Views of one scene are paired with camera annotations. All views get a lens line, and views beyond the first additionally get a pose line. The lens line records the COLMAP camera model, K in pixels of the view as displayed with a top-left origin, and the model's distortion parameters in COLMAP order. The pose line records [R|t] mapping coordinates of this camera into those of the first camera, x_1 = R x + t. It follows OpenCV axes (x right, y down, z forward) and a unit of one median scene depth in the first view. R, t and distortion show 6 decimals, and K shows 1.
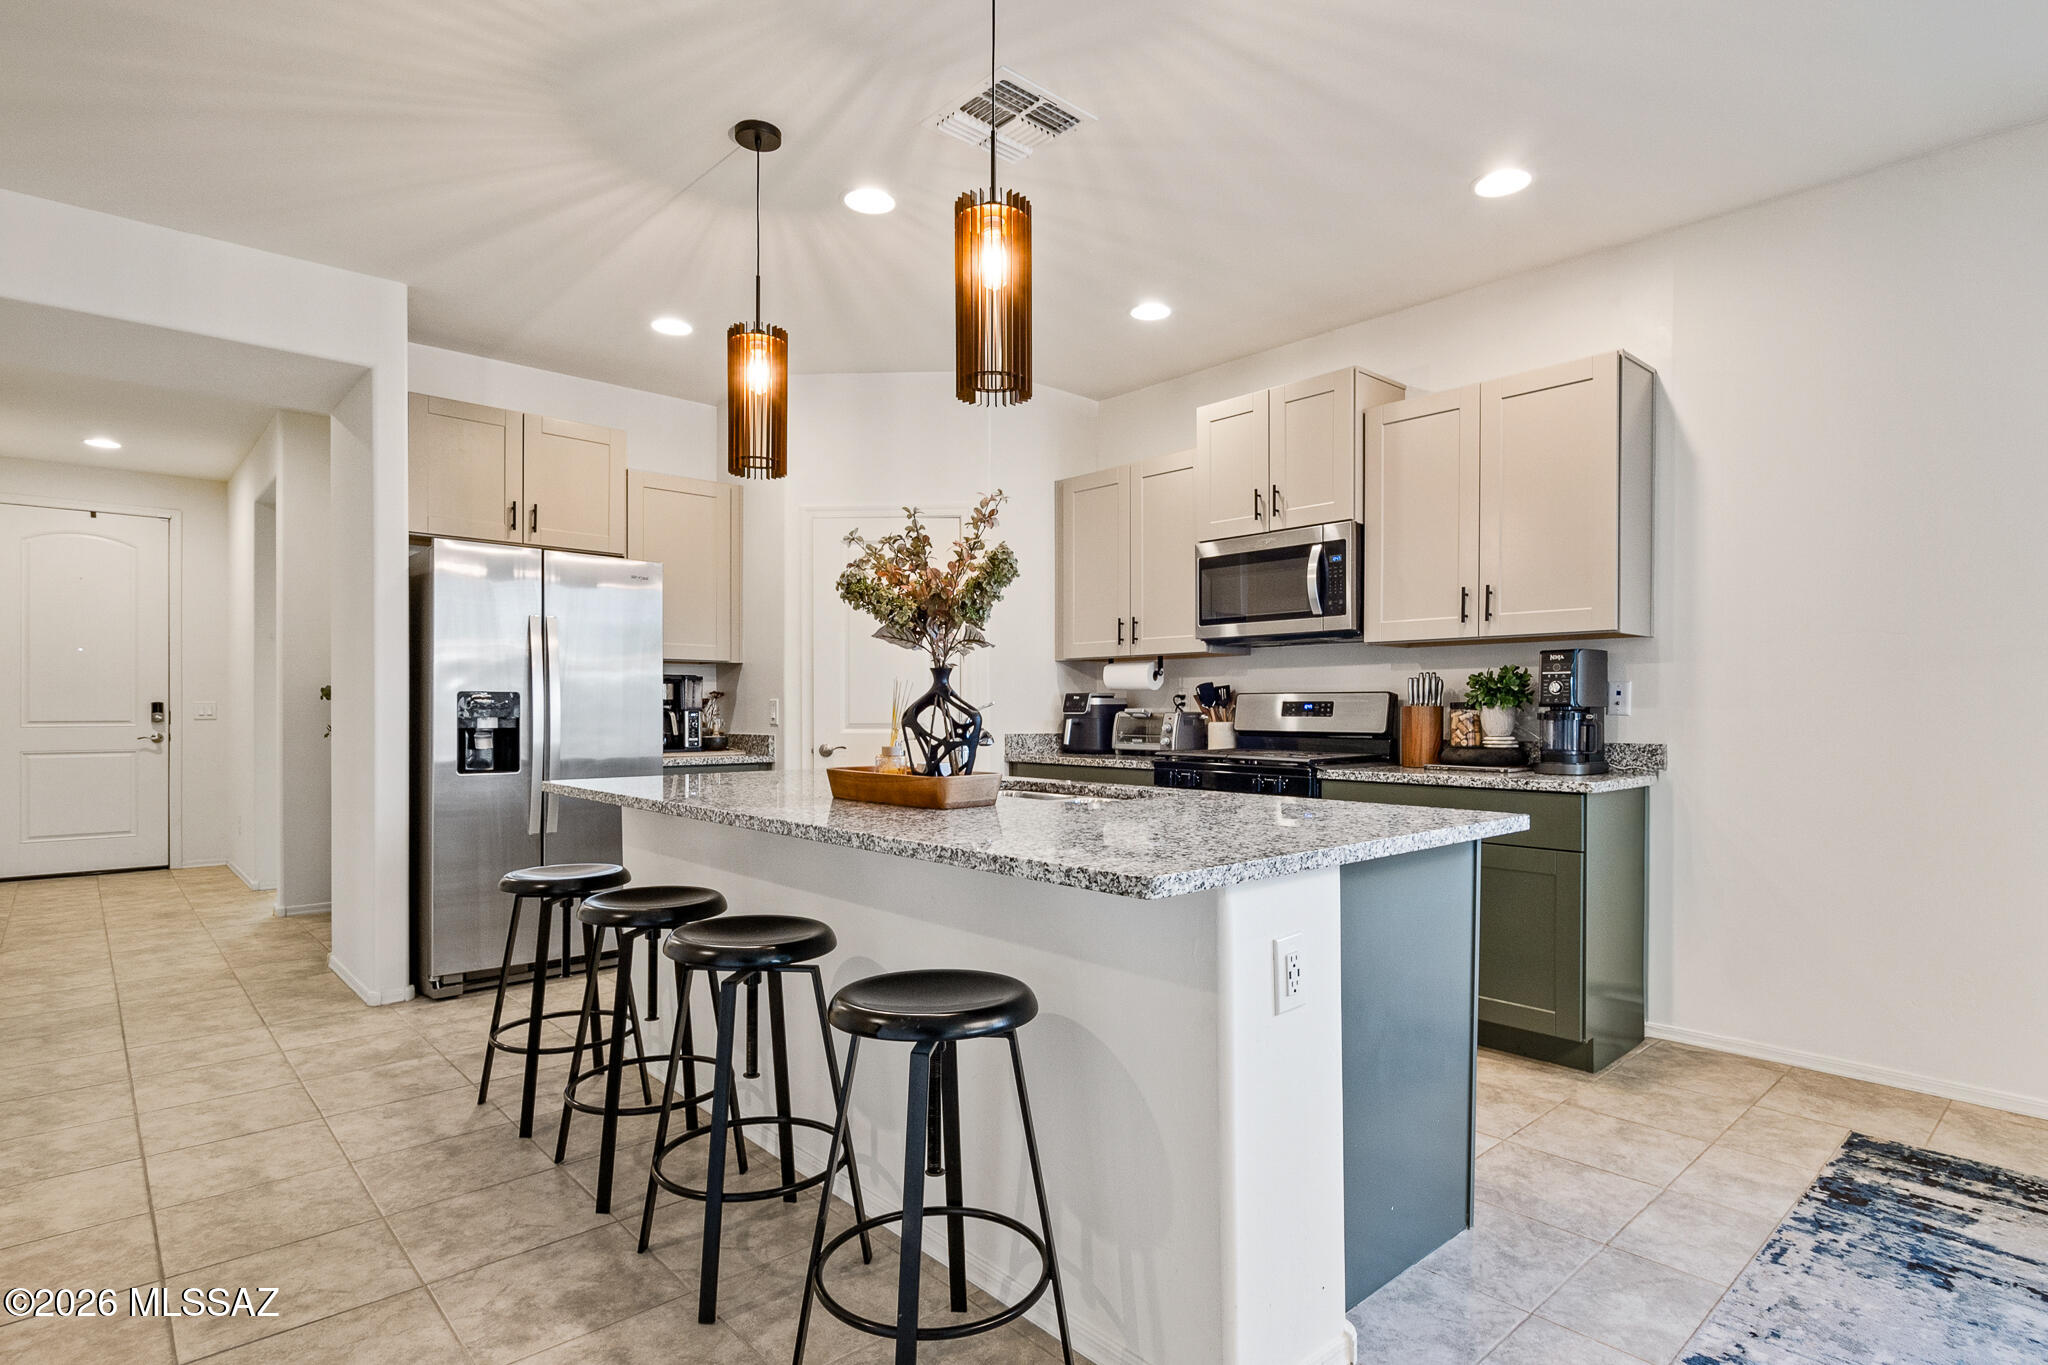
lens RADIAL K [[1065.5, 0, 1025.9], [0, 1065.5, 713.9], [0, 0, 1]] dist [-0.003747, -0.000553]
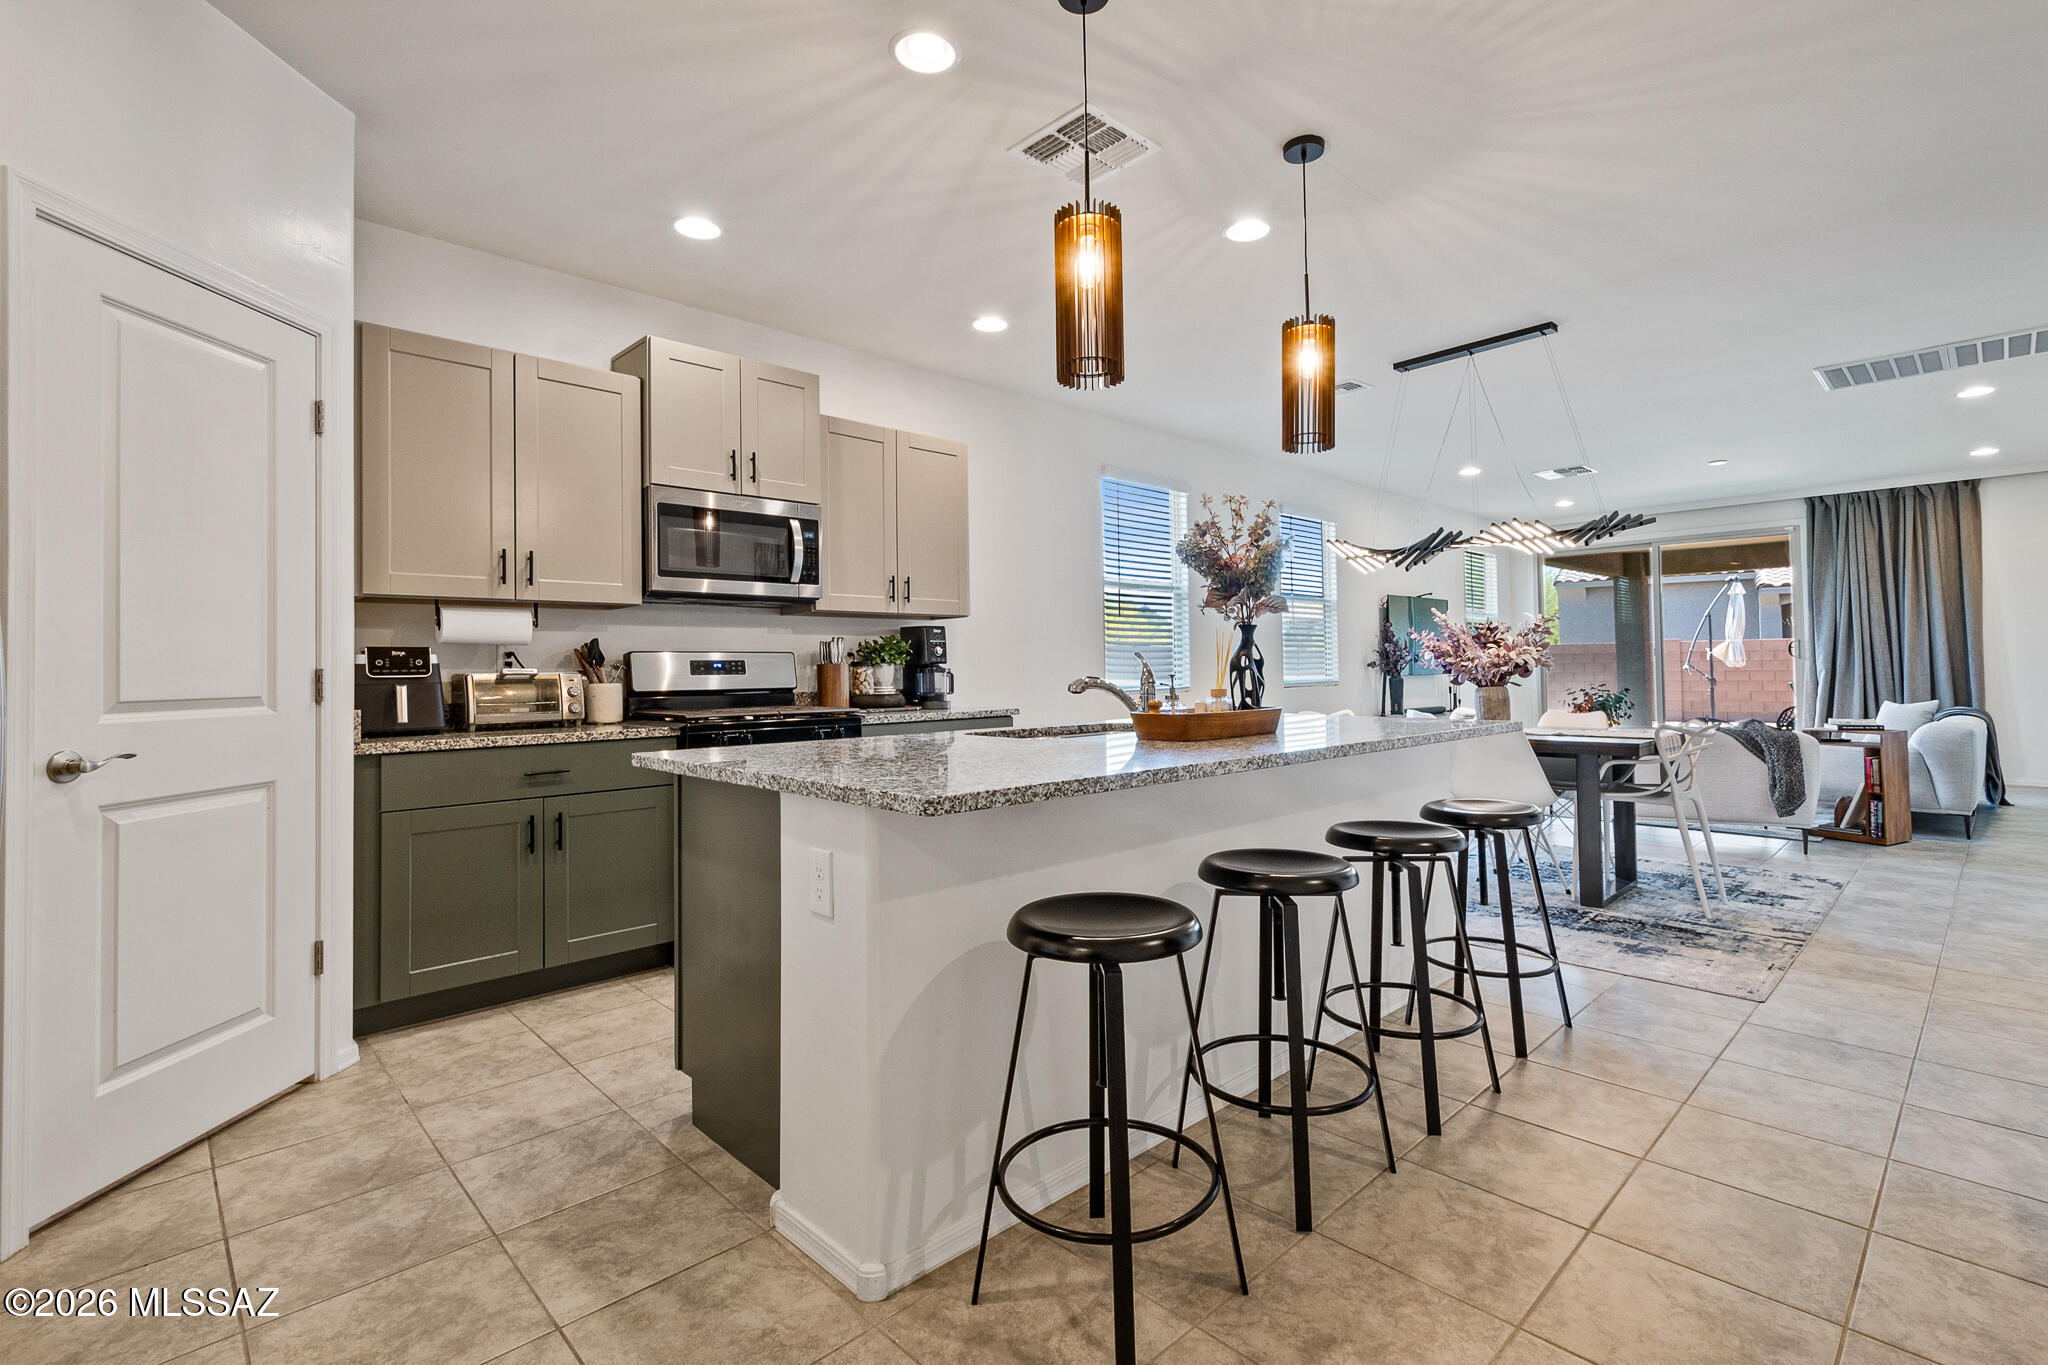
lens RADIAL K [[954.0, 0, 1043.7], [0, 954.0, 651.7], [0, 0, 1]] dist [0.001687, -0.000041]
pose [[-0.049068, 0.020916, 0.998576, -1.031284], [0.018784, 0.999623, -0.020015, 0.006894], [-0.998619, 0.017775, -0.049443, 1.104847]]
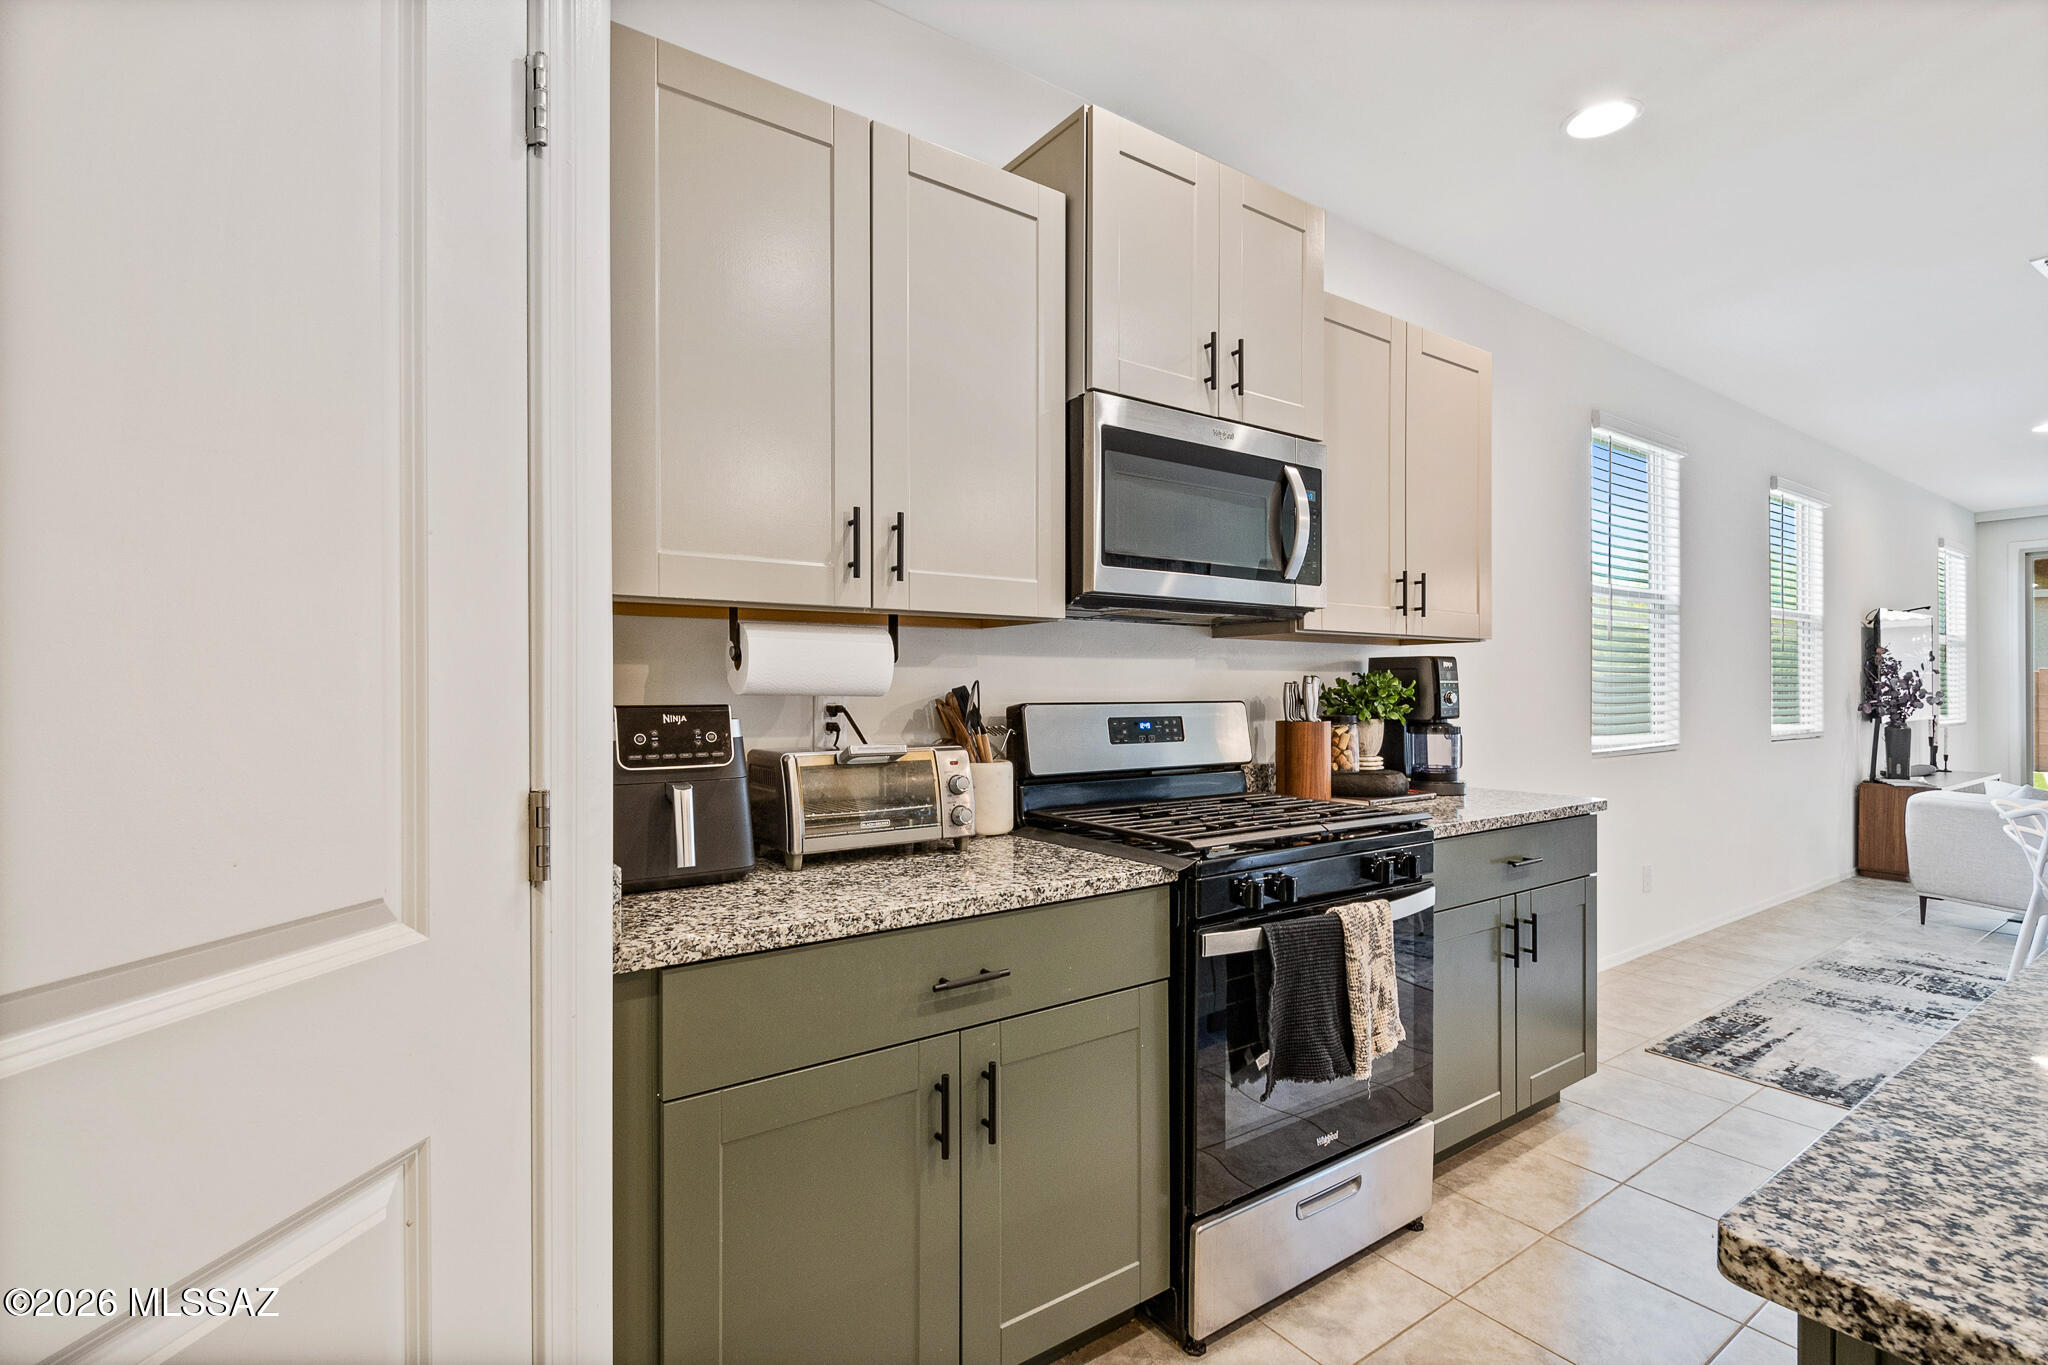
lens RADIAL K [[959.6, 0, 1026.9], [0, 959.6, 689.8], [0, 0, 1]] dist [-0.000697, -0.000349]
pose [[0.098734, -0.000459, 0.995114, -0.419148], [0.005769, 0.999983, -0.000111, -0.041074], [-0.995097, 0.005752, 0.098735, 1.536674]]
